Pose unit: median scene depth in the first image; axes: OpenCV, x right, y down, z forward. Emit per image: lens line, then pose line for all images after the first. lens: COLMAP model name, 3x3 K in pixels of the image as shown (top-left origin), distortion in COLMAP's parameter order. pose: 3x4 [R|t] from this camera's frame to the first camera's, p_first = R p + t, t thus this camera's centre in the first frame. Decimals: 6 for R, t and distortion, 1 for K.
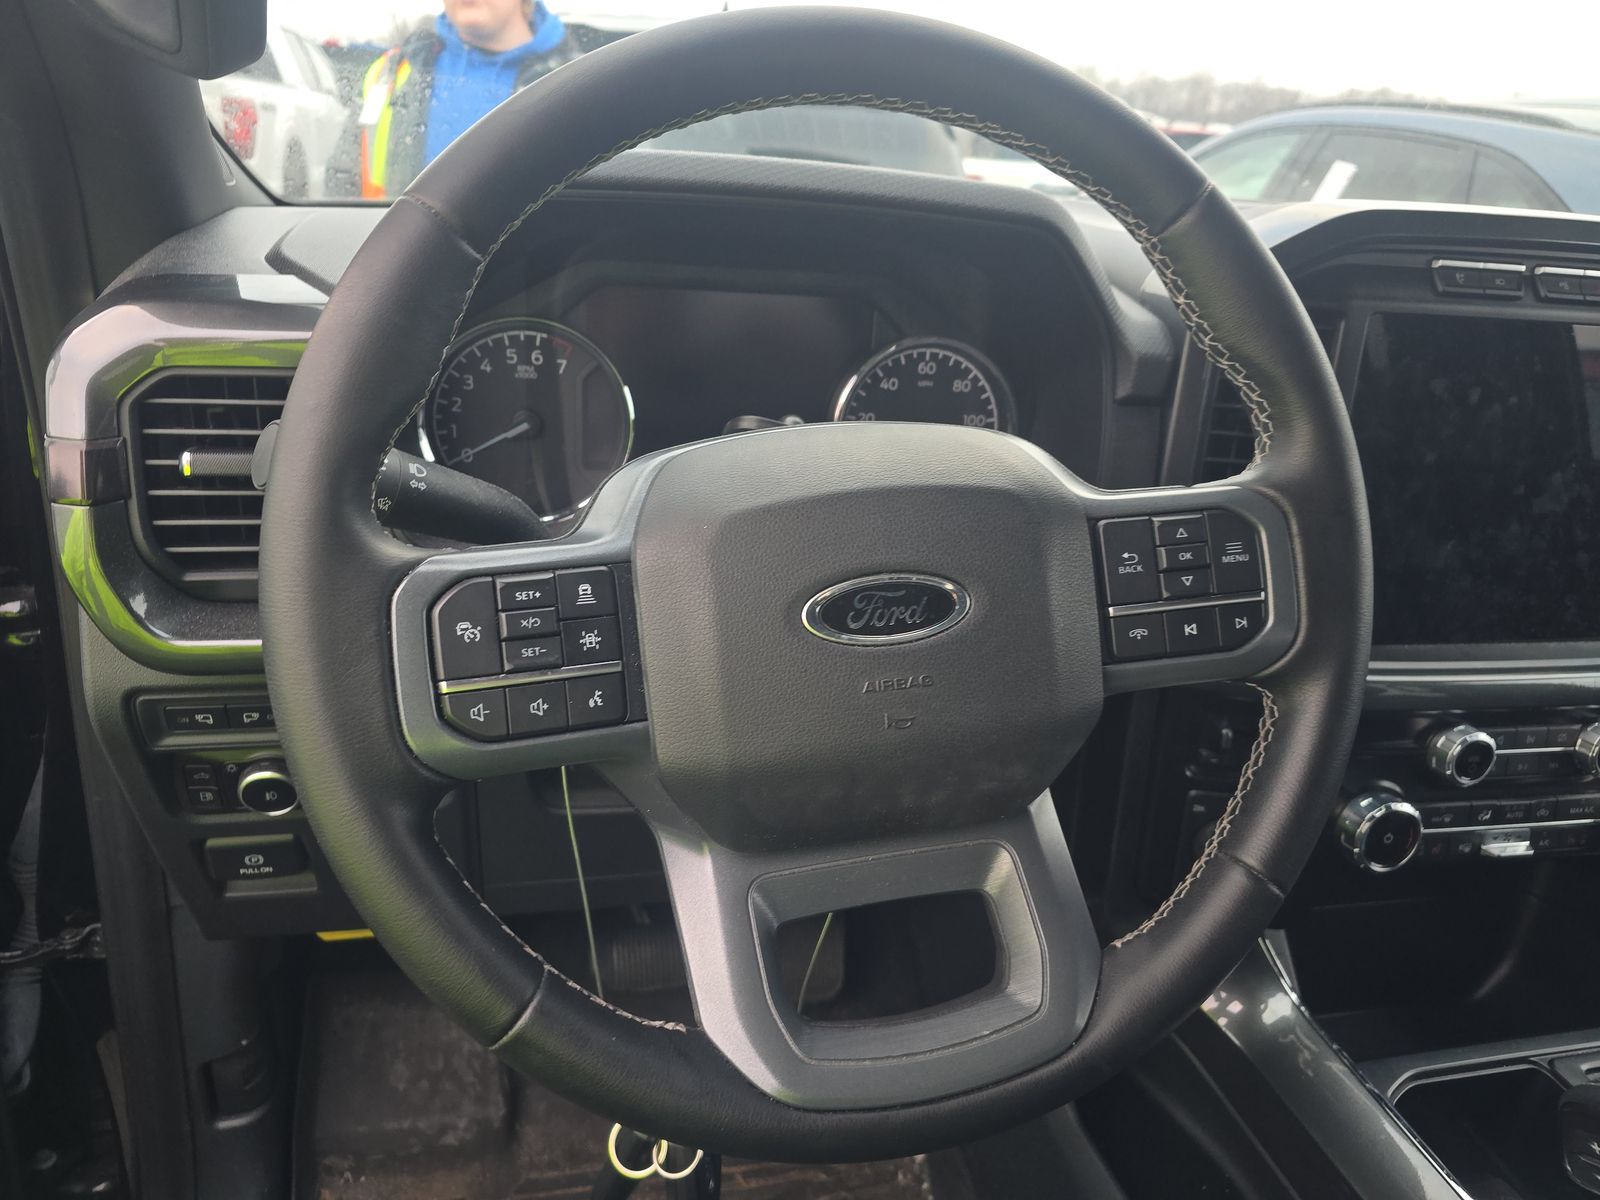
lens RADIAL K [[1104.2, 0, 771.9], [0, 1104.2, 602.5], [0, 0, 1]] dist [0.028028, -0.042138]
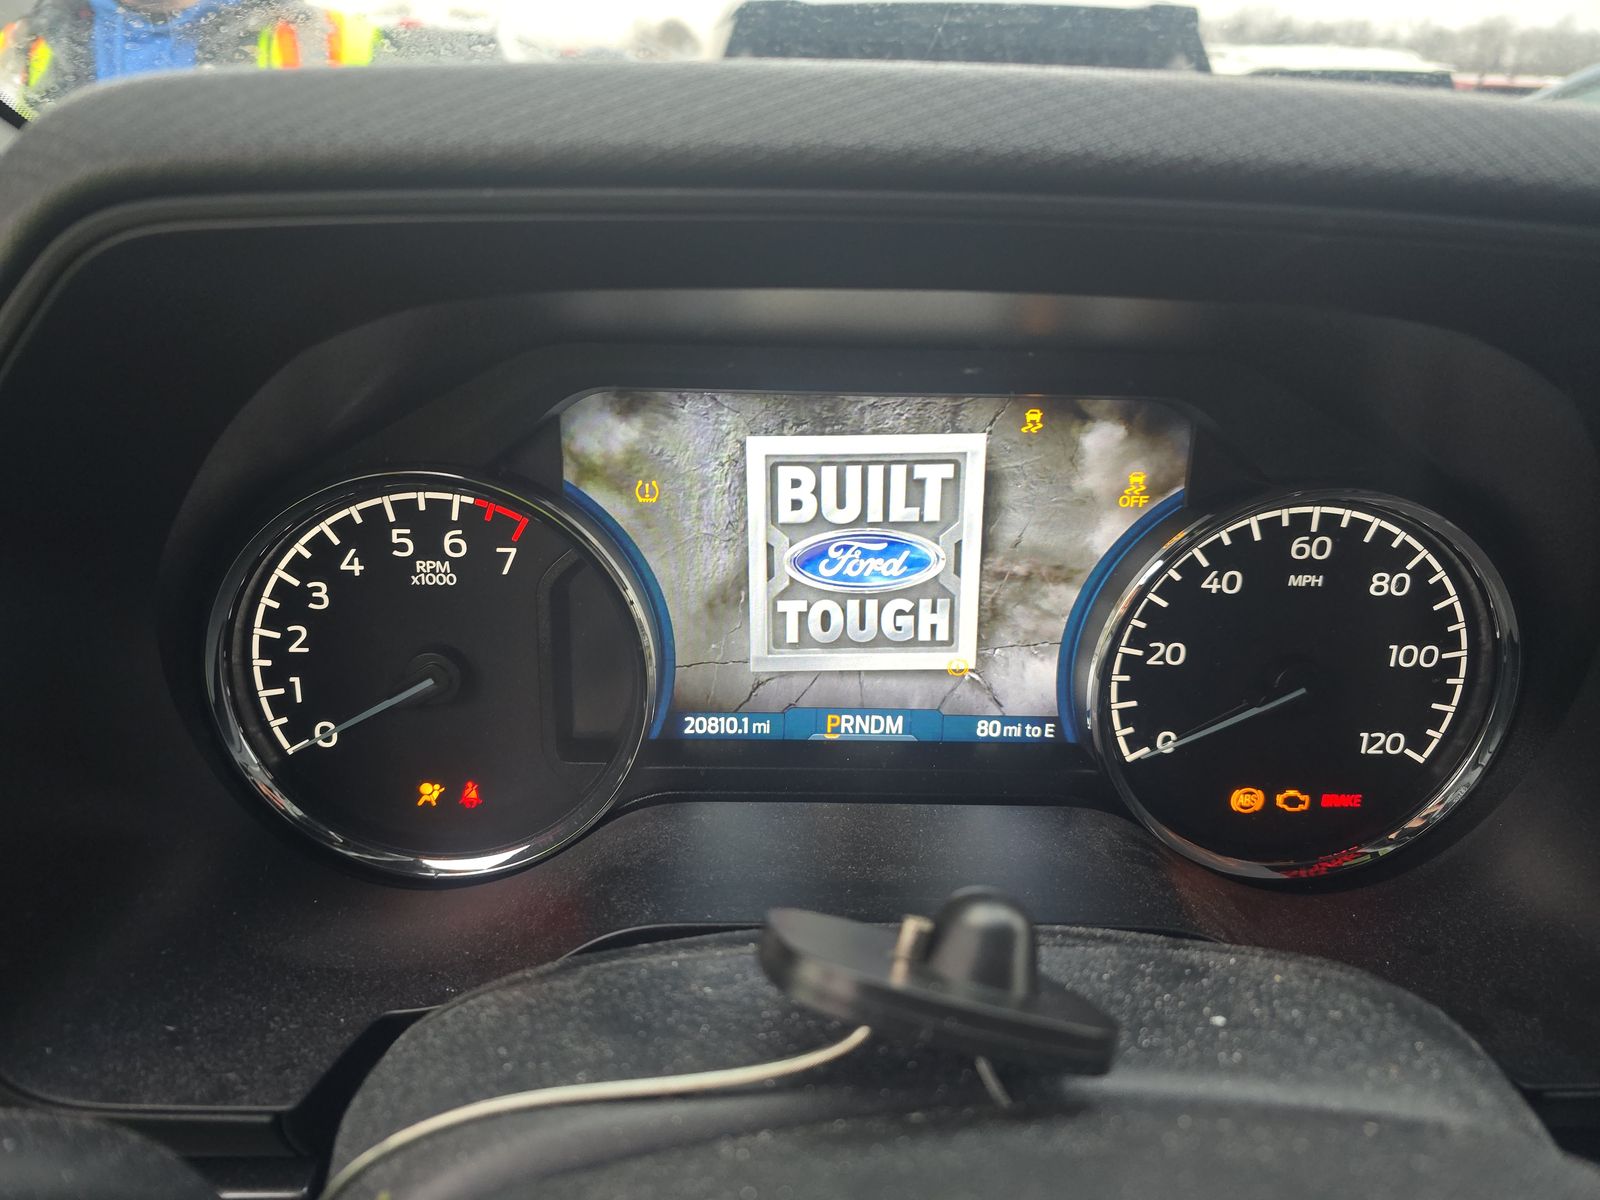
lens RADIAL K [[1104.2, 0, 772.0], [0, 1104.2, 590.2], [0, 0, 1]] dist [0.028028, -0.042138]
pose [[0.980505, 0.024668, -0.194938, 0.015399], [-0.024940, 0.999688, 0.001060, -0.209920], [0.194903, 0.003823, 0.980815, 0.571434]]
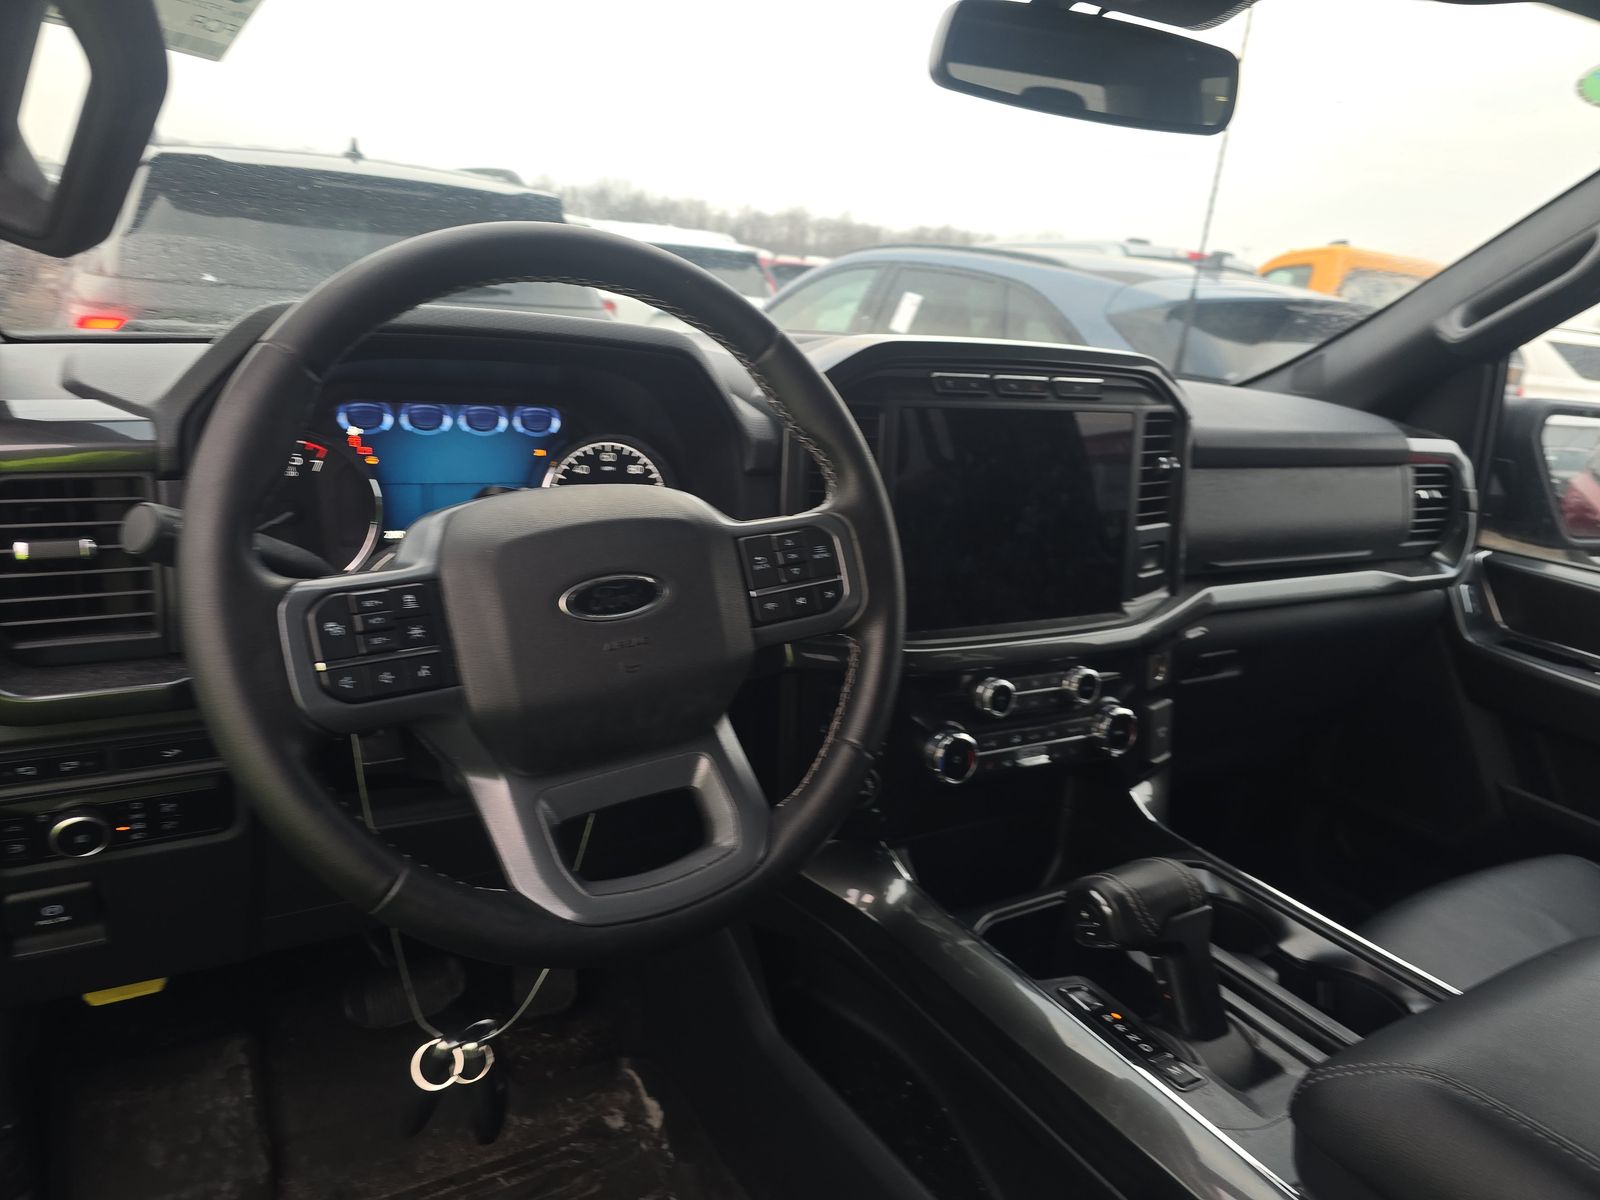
lens RADIAL K [[1104.2, 0, 789.7], [0, 1104.2, 601.1], [0, 0, 1]] dist [0.028028, -0.042138]
pose [[0.945882, -0.080571, 0.314348, -0.095451], [0.111576, 0.990376, -0.081888, 0.105063], [-0.304725, 0.112530, 0.945769, -0.345072]]
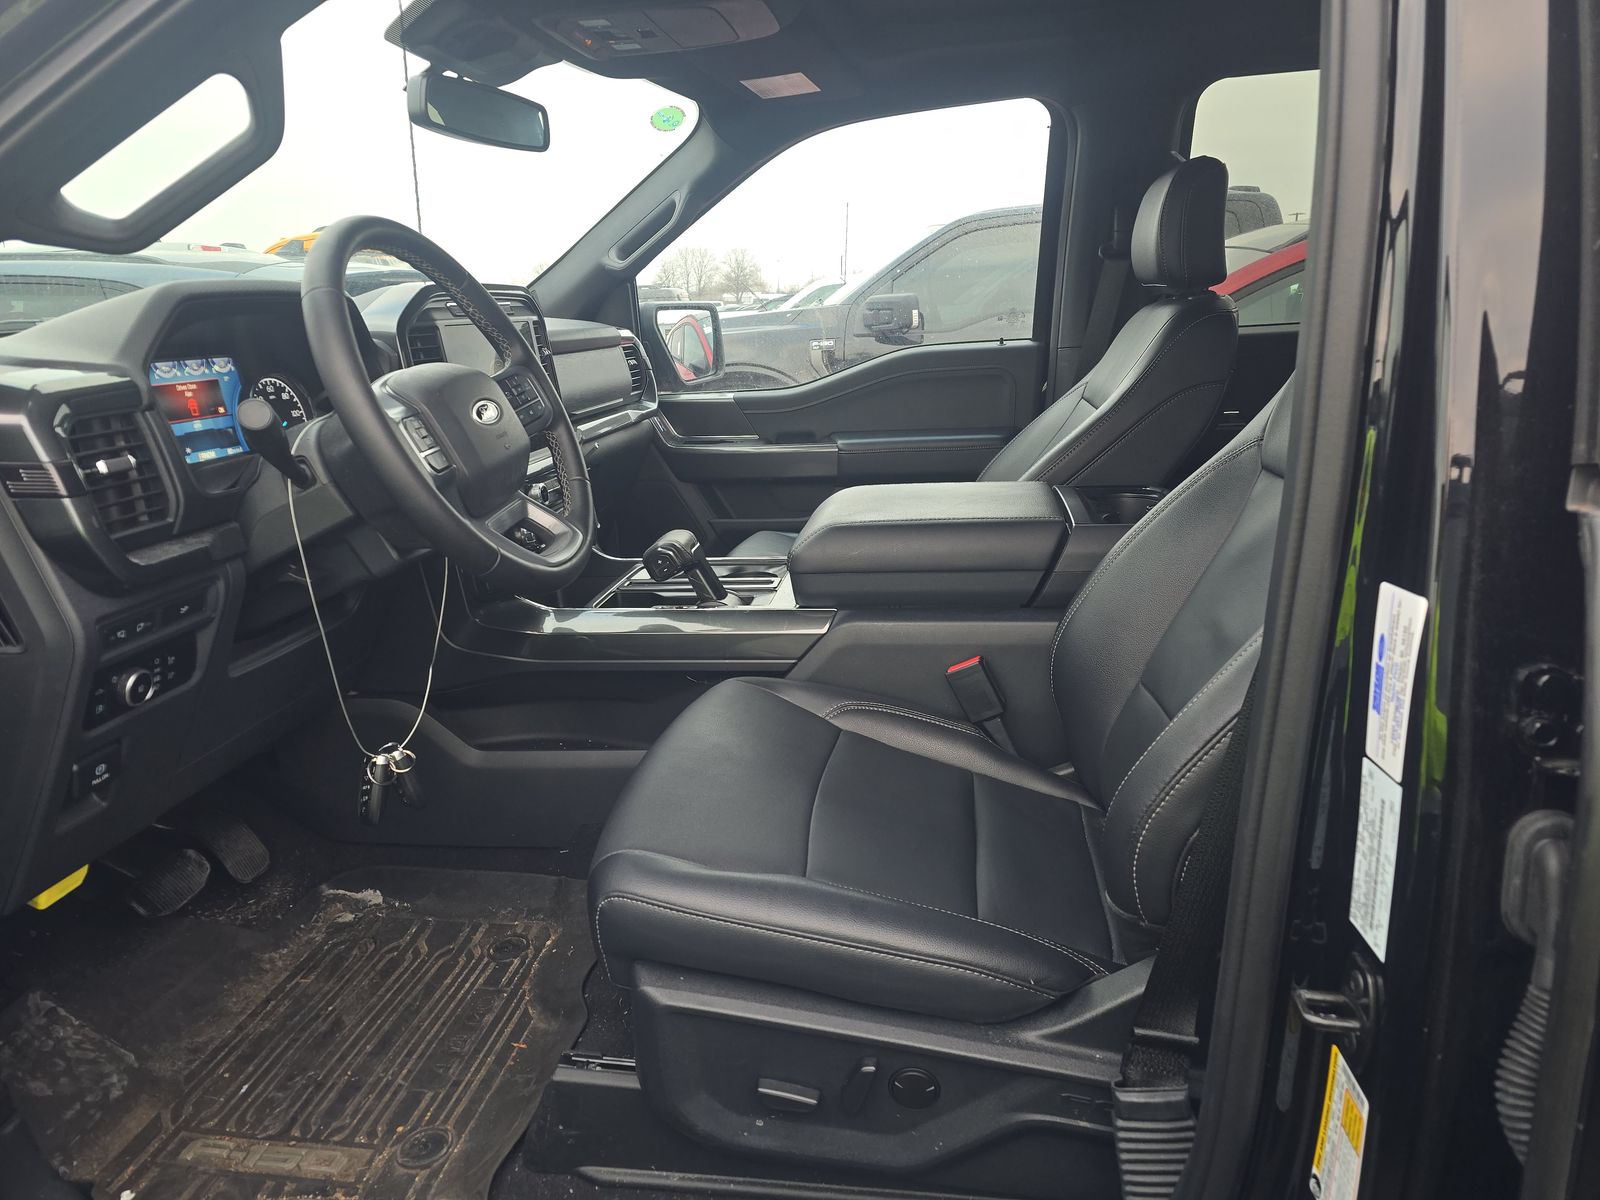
lens RADIAL K [[1104.2, 0, 800.8], [0, 1104.2, 597.2], [0, 0, 1]] dist [0.028028, -0.042138]
pose [[0.343833, -0.321219, 0.882382, -1.459011], [0.423951, 0.891555, 0.159360, 0.202726], [-0.837881, 0.319293, 0.442727, -0.517051]]
